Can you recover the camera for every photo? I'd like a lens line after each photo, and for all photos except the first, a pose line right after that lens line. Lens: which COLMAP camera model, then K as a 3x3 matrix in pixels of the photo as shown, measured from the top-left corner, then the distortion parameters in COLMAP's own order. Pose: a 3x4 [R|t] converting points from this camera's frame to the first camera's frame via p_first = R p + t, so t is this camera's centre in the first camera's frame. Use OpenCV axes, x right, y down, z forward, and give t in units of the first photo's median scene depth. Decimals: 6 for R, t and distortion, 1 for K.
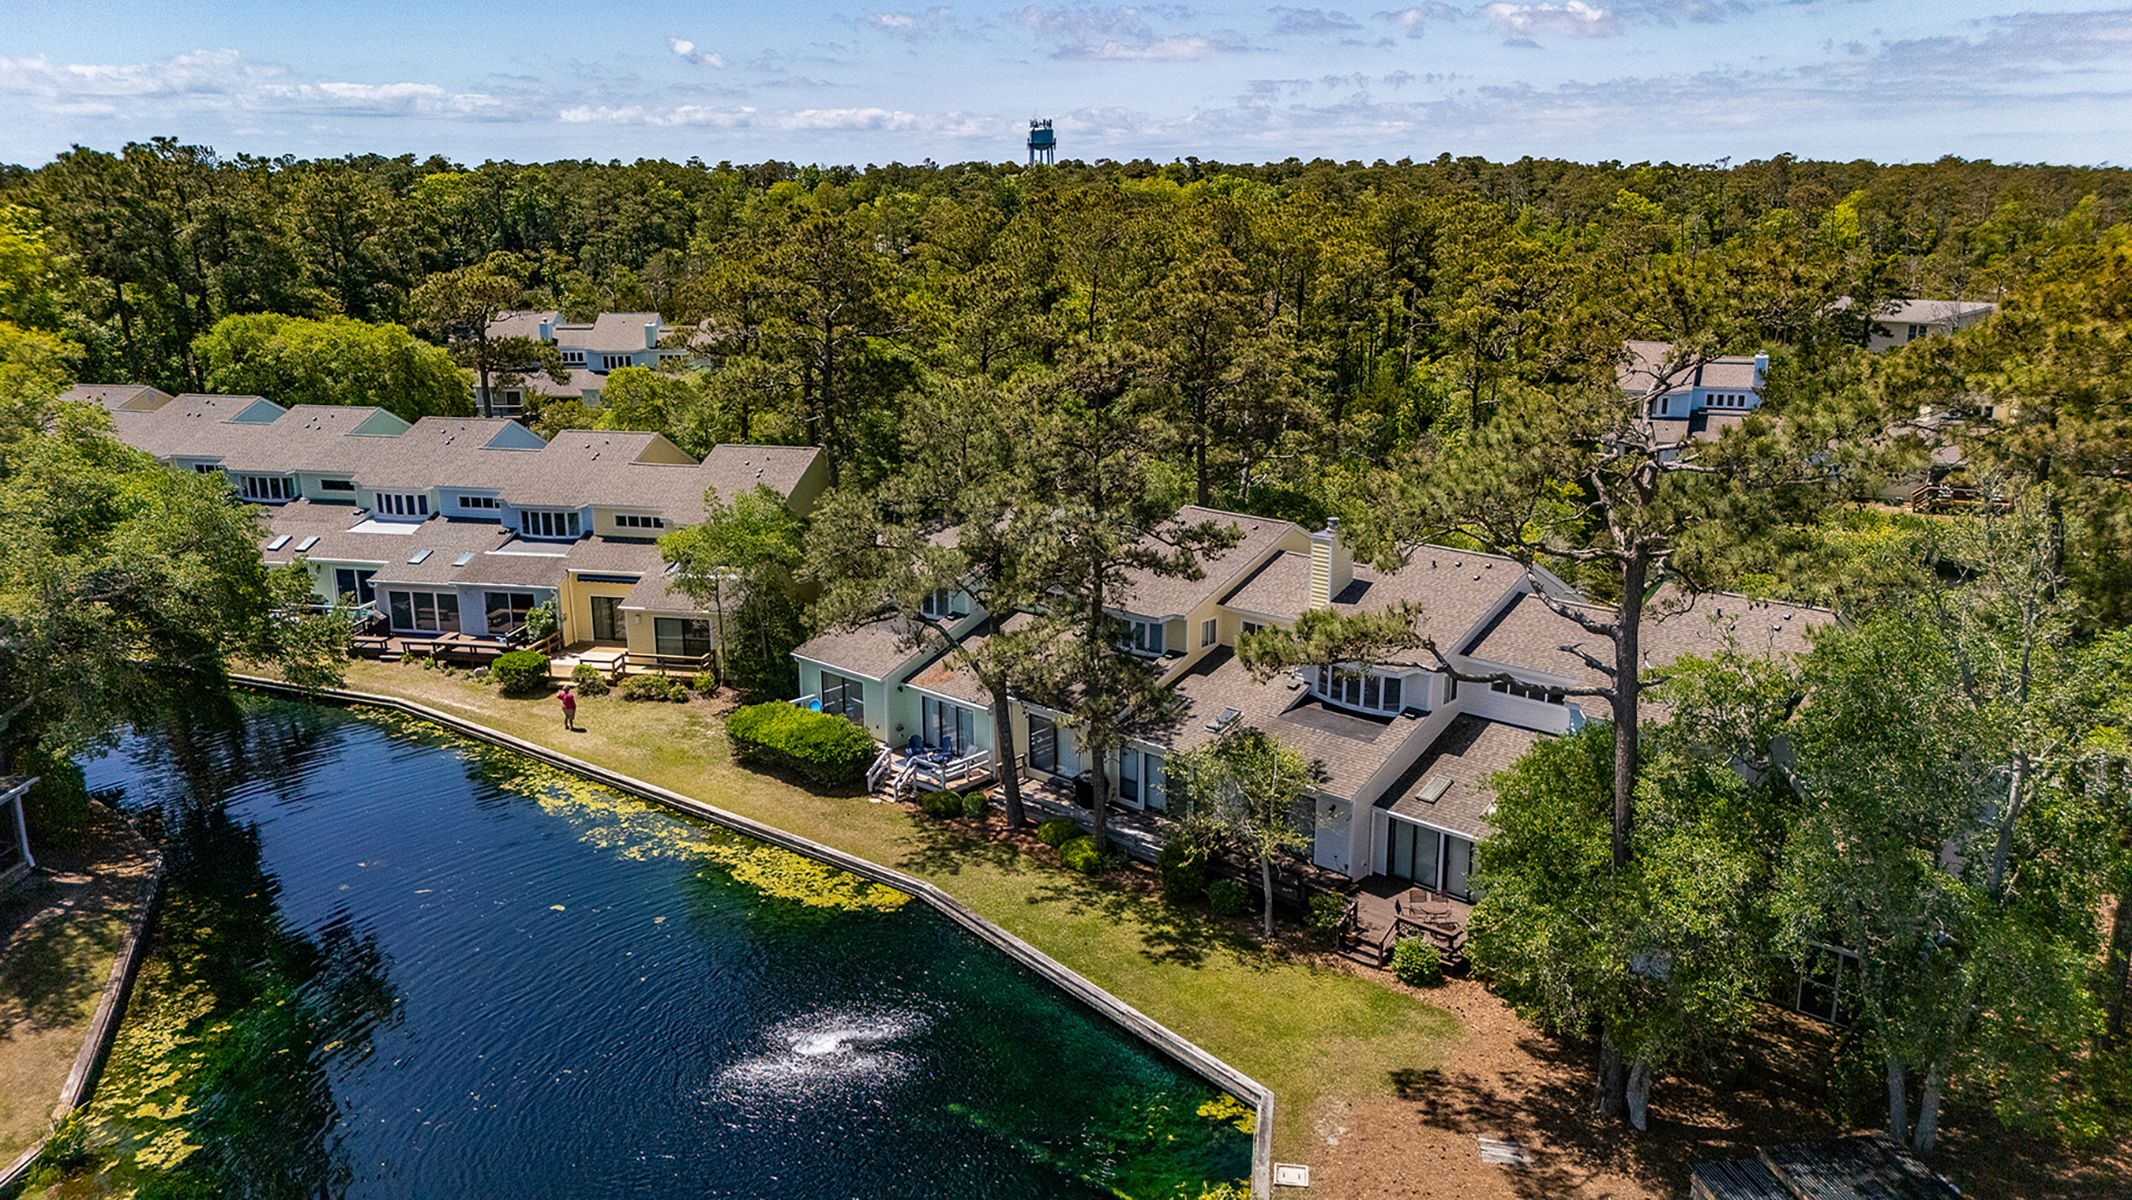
lens RADIAL K [[1576.7, 0, 1058.4], [0, 1576.7, 593.0], [0, 0, 1]] dist [0.100915, -0.101516]
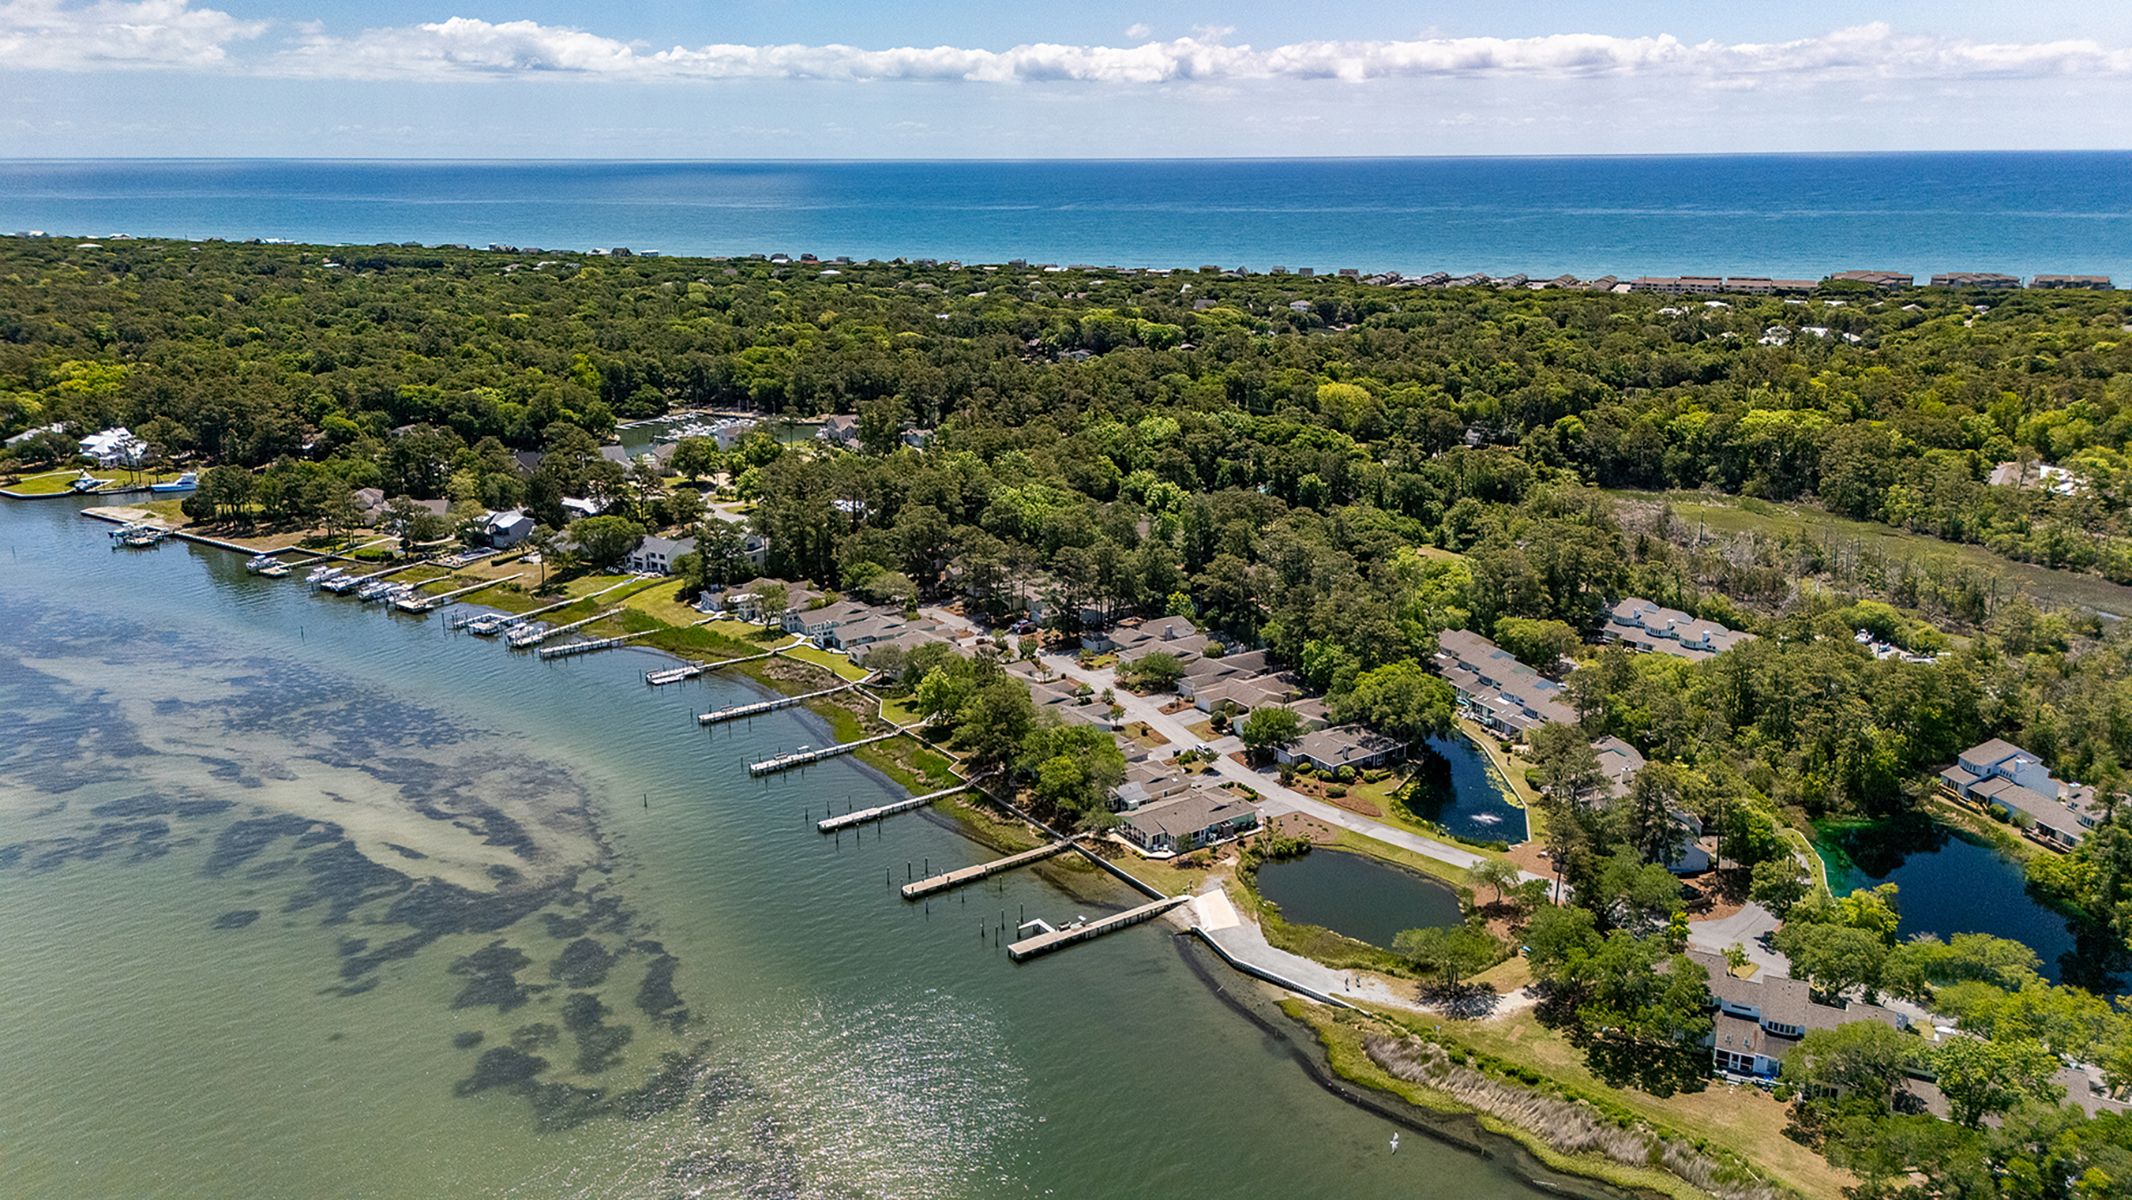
lens RADIAL K [[1576.7, 0, 1058.4], [0, 1576.7, 593.0], [0, 0, 1]] dist [0.100915, -0.101516]
pose [[0.615010, 0.207328, -0.760774, 2.080755], [-0.188107, 0.975535, 0.113789, -0.608616], [0.765753, 0.073126, 0.638963, -2.711057]]
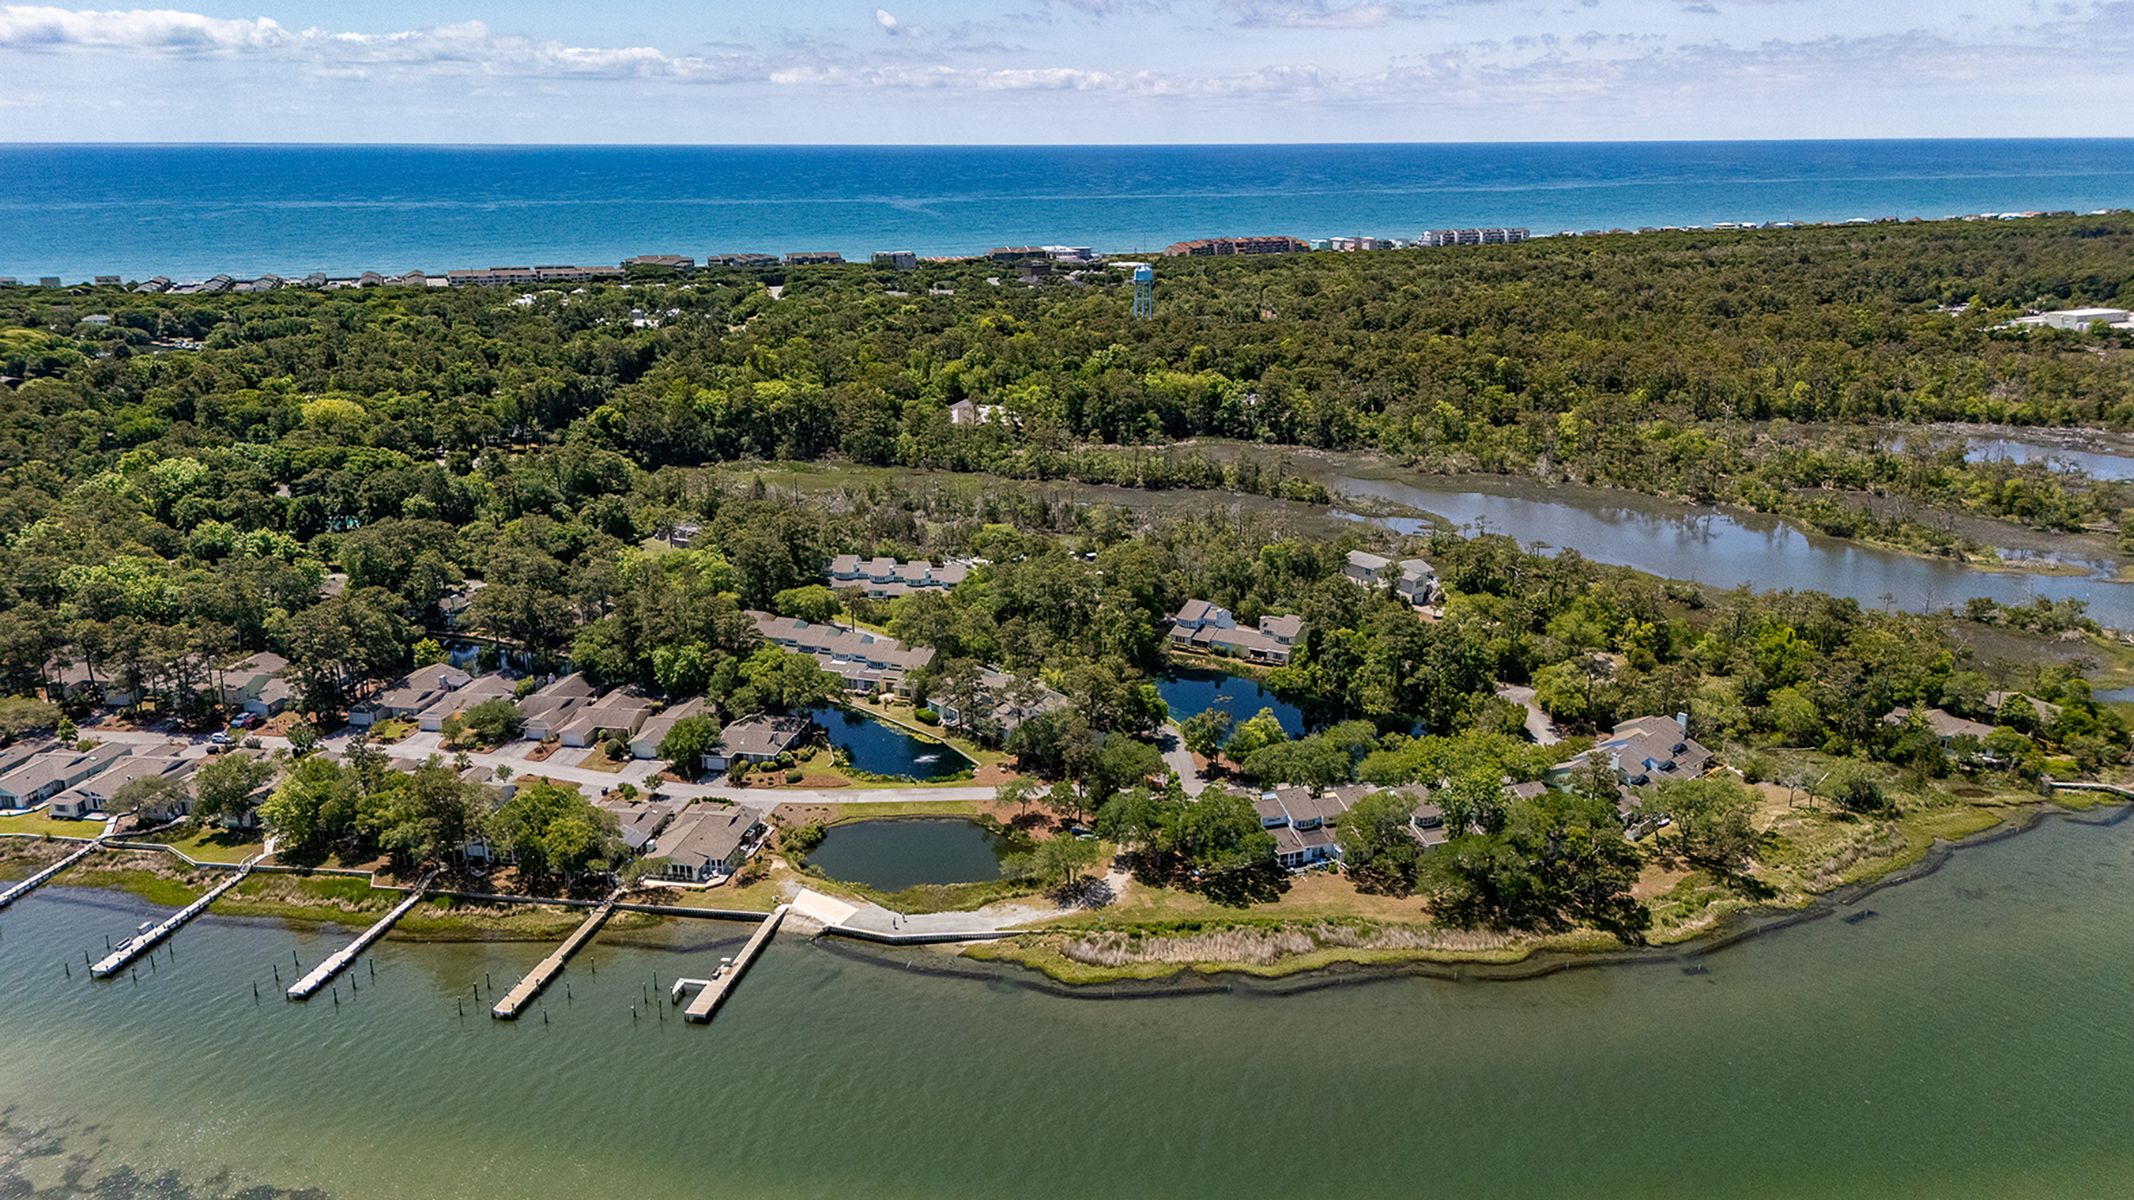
lens RADIAL K [[1578.1, 0, 1059.4], [0, 1578.1, 593.0], [0, 0, 1]] dist [0.100915, -0.101516]
pose [[0.993091, 0.027382, -0.114111, 0.737064], [-0.023607, 0.999133, 0.034302, -0.432470], [0.114951, -0.031371, 0.992876, -3.559599]]
